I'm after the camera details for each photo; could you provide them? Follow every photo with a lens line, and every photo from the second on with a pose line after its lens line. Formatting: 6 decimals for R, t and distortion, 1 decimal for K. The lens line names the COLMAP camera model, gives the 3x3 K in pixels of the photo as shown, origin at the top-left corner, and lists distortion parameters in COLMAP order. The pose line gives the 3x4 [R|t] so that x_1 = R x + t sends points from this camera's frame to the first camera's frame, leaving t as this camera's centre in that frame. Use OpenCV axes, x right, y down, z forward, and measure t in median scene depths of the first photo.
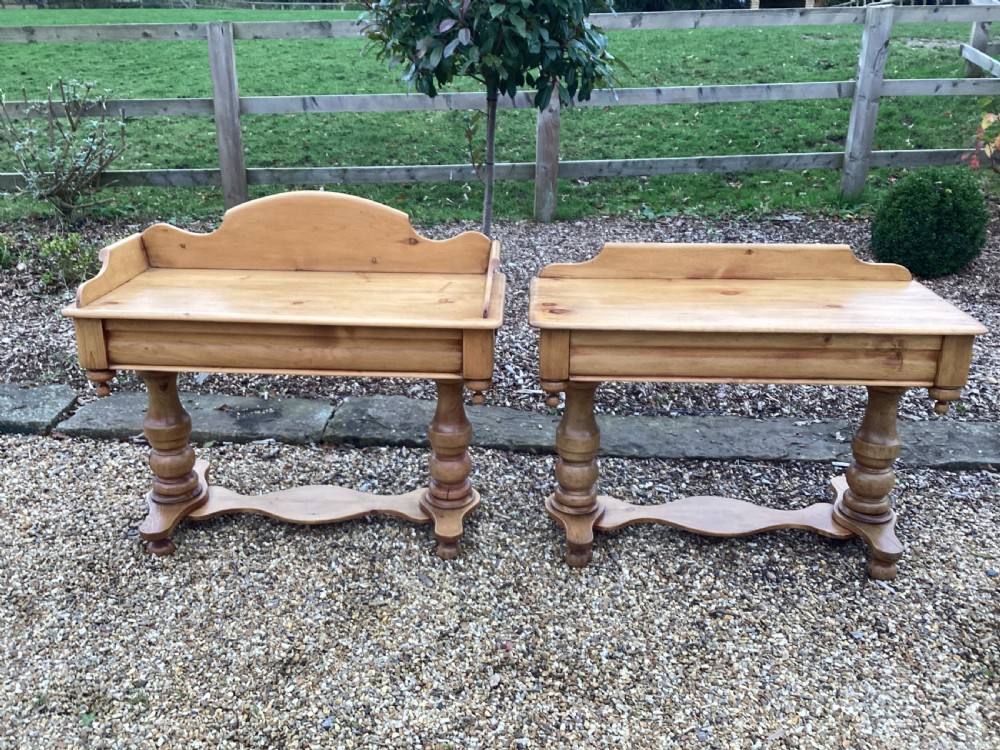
lens RADIAL K [[900.2, 0, 497.3], [0, 900.2, 377.1], [0, 0, 1]] dist [0.118072, -0.261111]
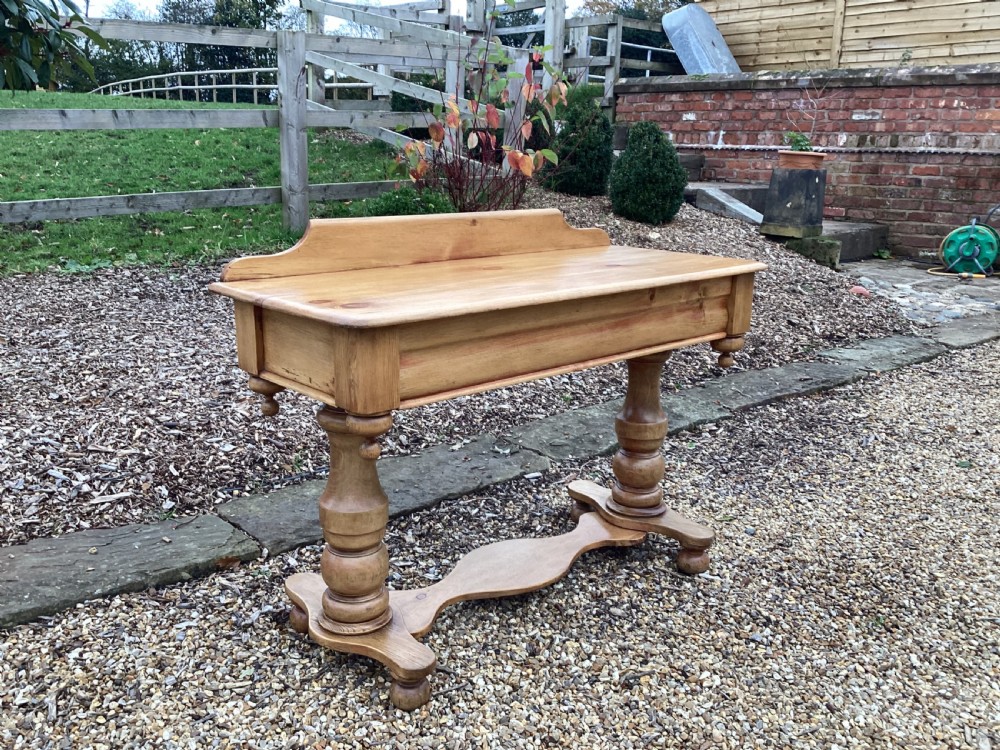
lens RADIAL K [[900.2, 0, 497.3], [0, 900.2, 377.1], [0, 0, 1]] dist [0.118072, -0.261111]
pose [[0.717579, -0.168653, 0.675749, -0.214128], [0.234387, 0.972123, -0.006274, 0.001162], [-0.655853, 0.162889, 0.737105, 0.363451]]
